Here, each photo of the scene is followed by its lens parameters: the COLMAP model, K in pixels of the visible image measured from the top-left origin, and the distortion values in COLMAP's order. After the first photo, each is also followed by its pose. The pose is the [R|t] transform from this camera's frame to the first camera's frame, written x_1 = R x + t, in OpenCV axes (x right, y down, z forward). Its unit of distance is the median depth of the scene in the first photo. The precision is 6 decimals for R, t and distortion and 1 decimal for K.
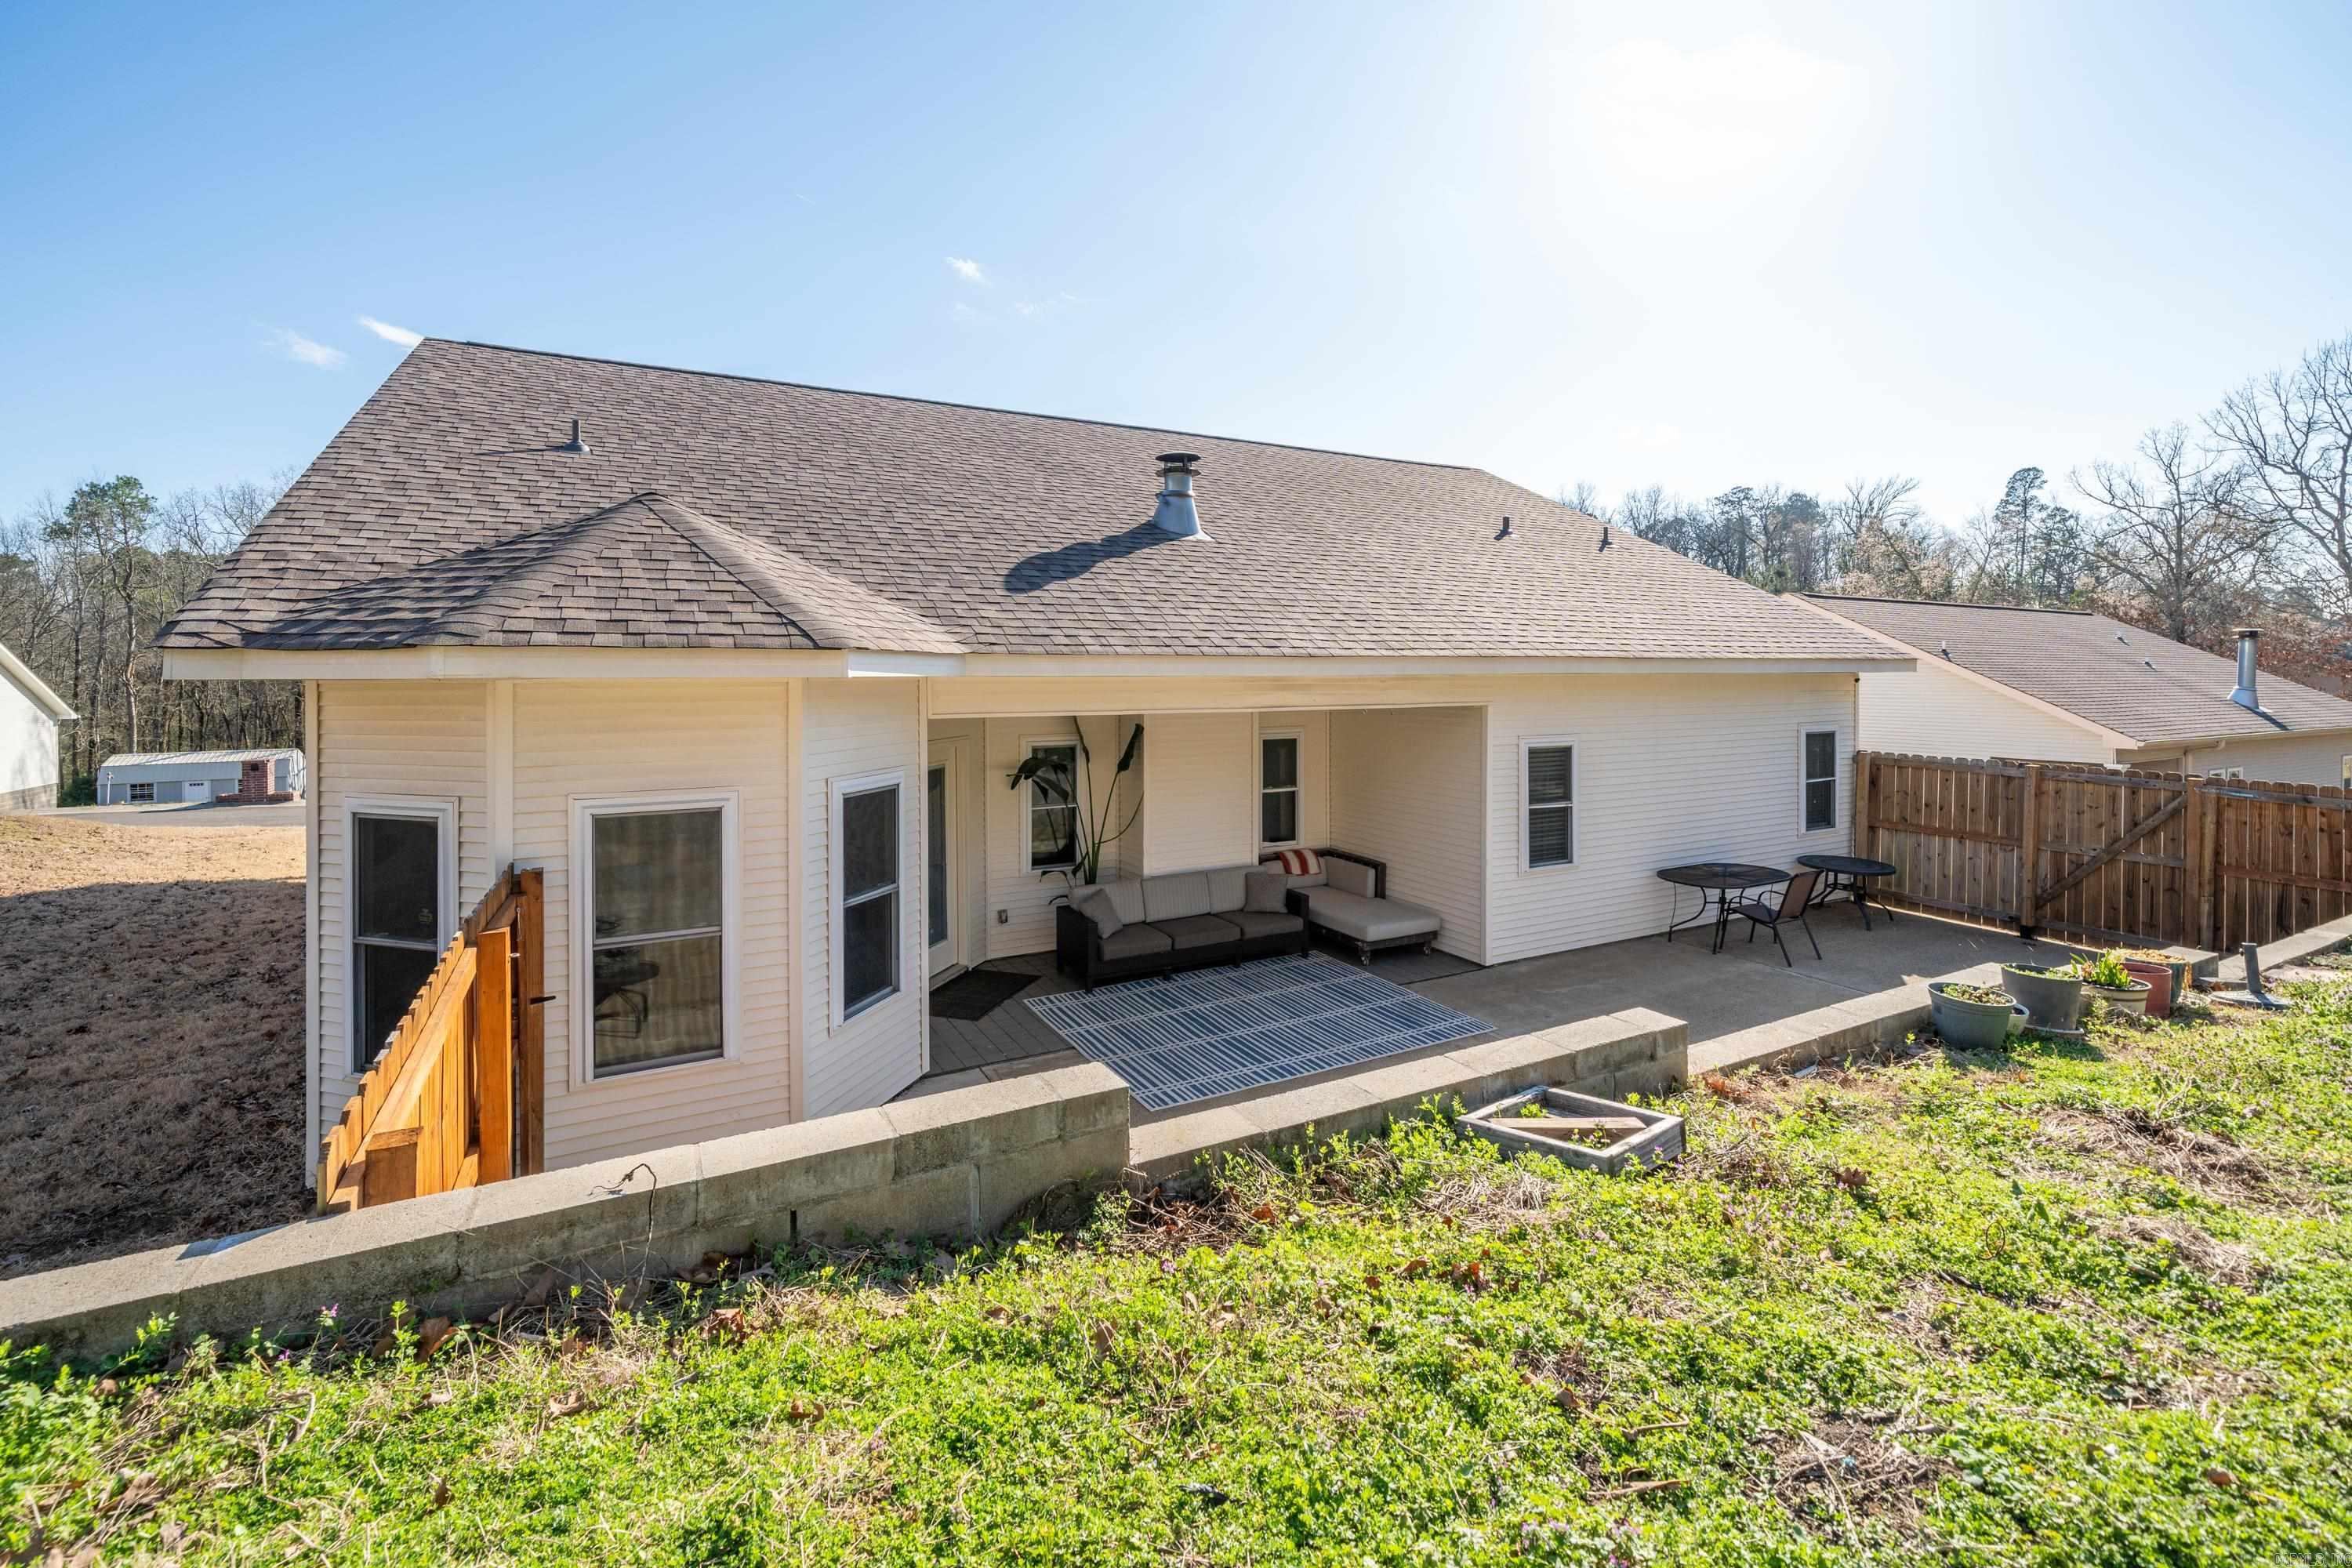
lens RADIAL K [[1029.9, 0, 1173.8], [0, 1029.9, 677.2], [0, 0, 1]] dist [0.001245, 0.000005]
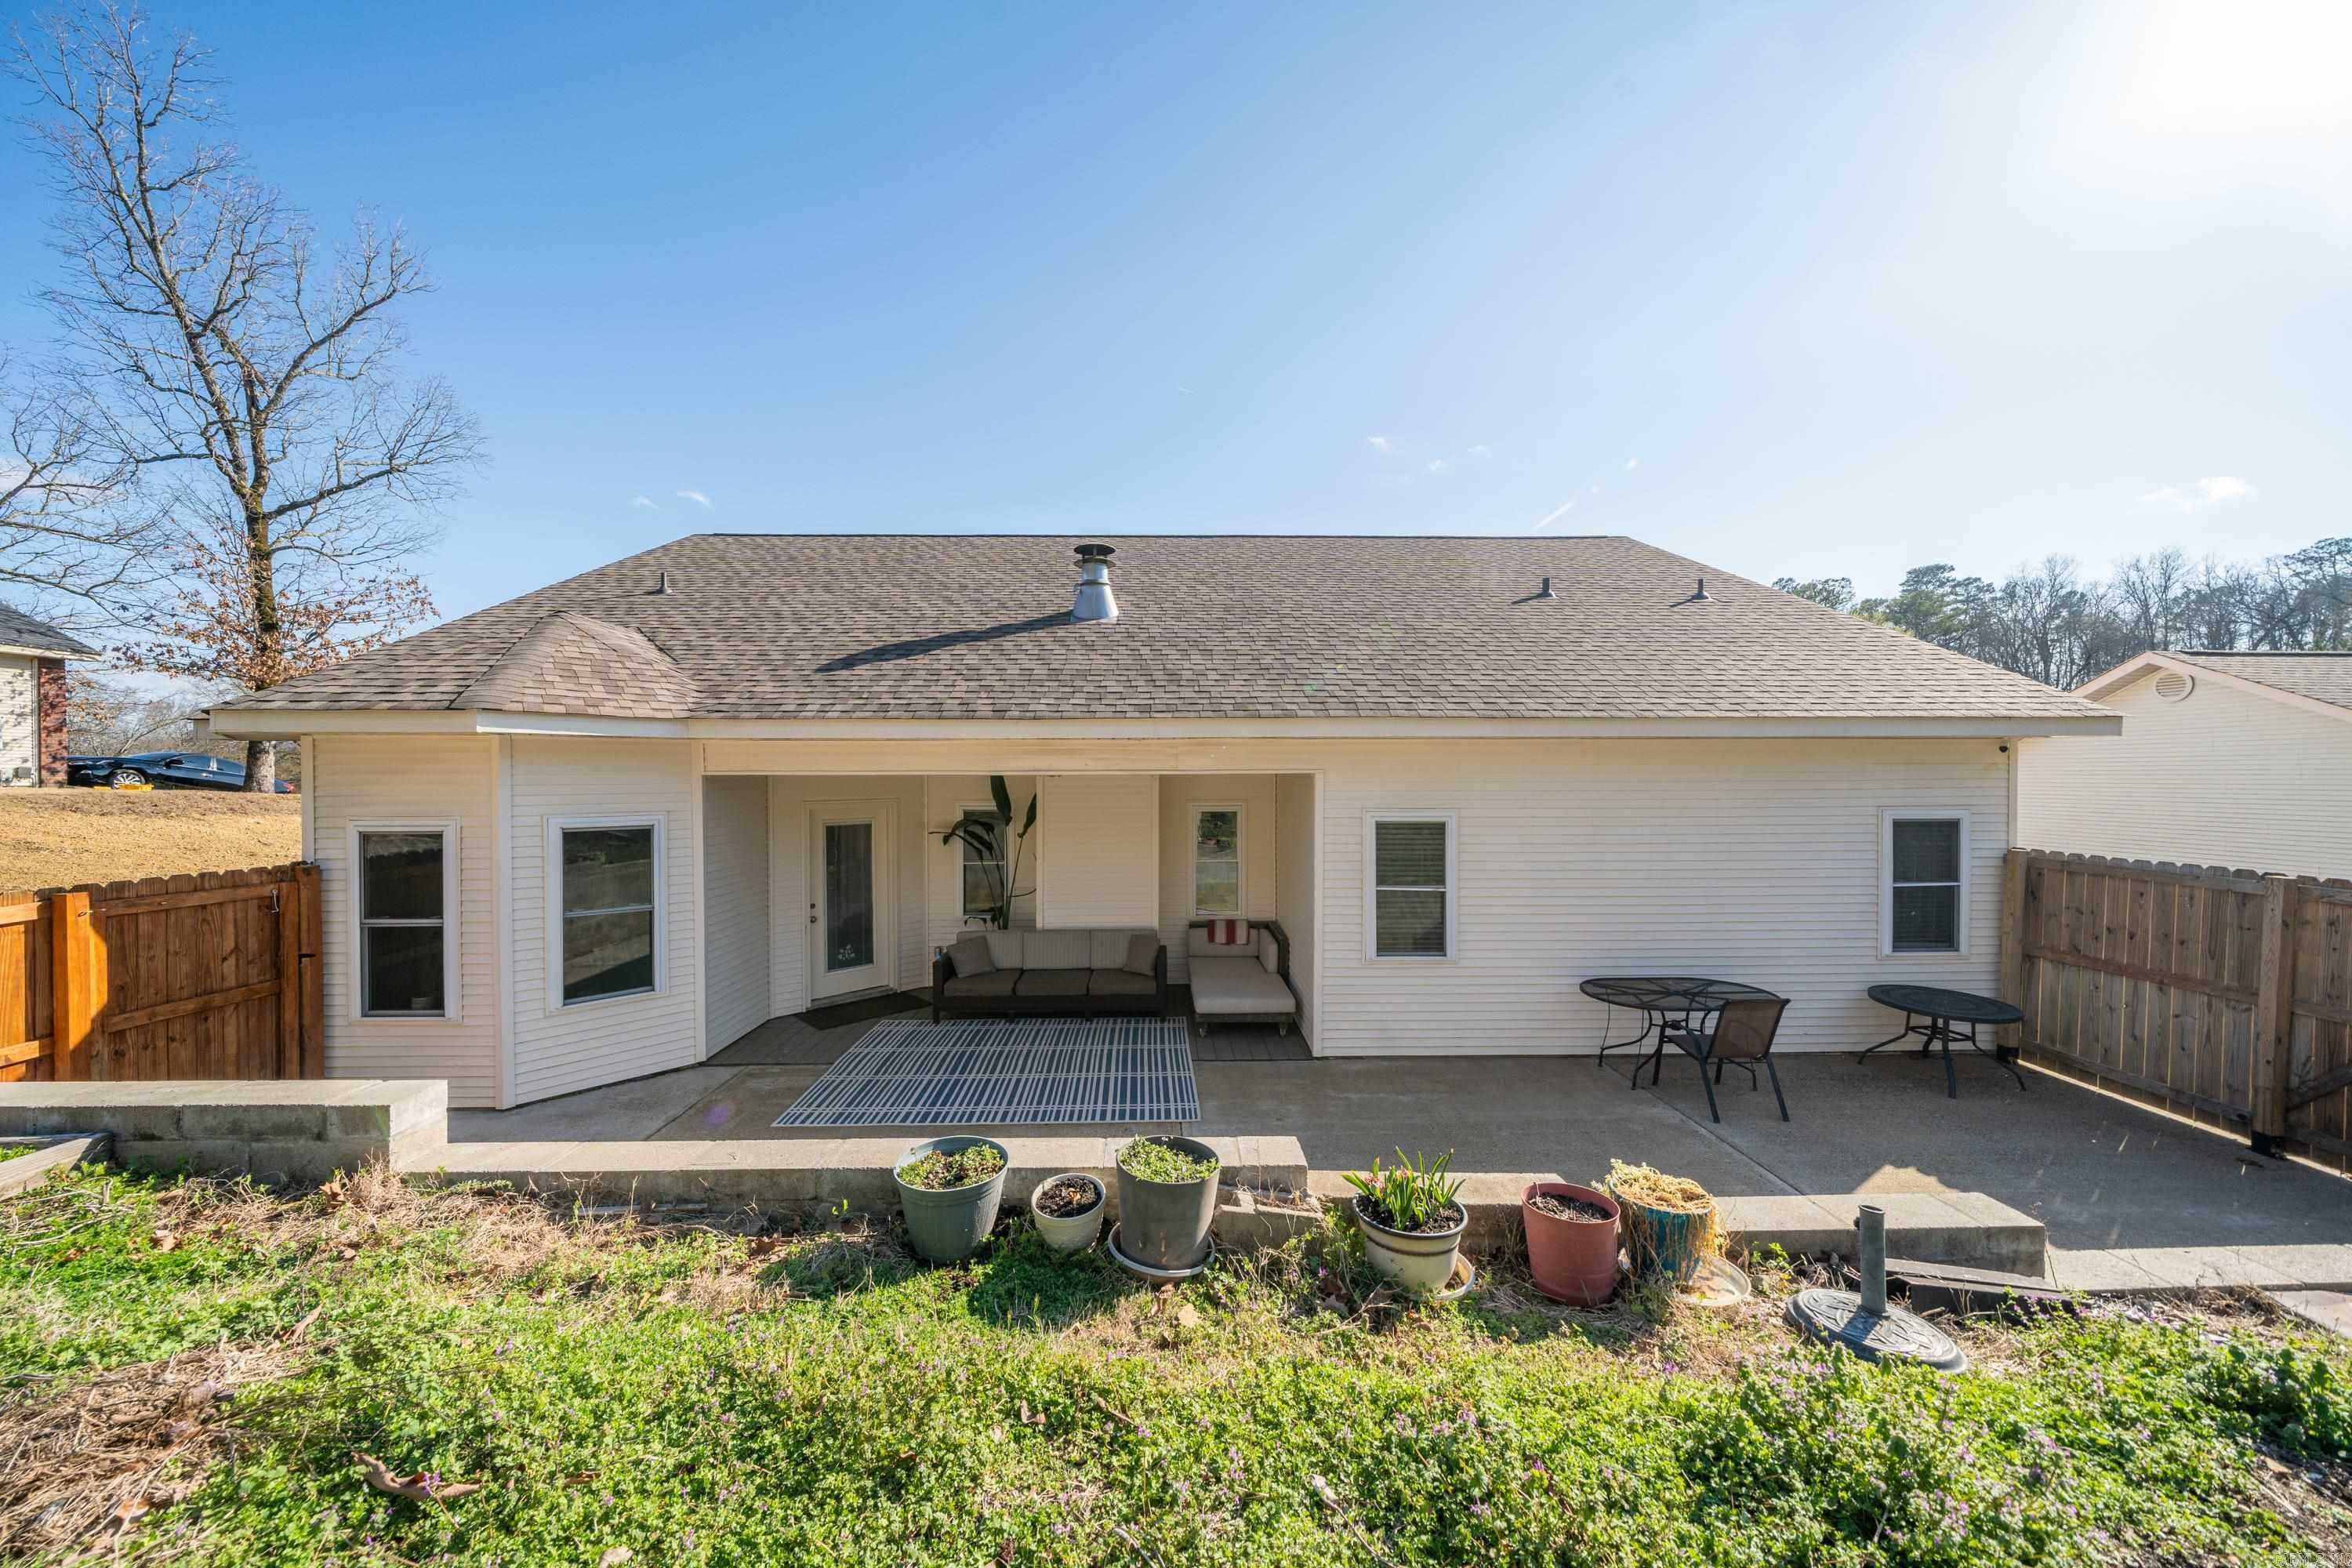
lens RADIAL K [[827.7, 0, 1175.7], [0, 827.7, 787.5], [0, 0, 1]] dist [-0.004296, 0.000038]
pose [[0.885338, 0.006867, -0.464898, 0.494496], [-0.002555, 0.999948, 0.009905, 0.029925], [0.464941, -0.007581, 0.885309, 0.266209]]
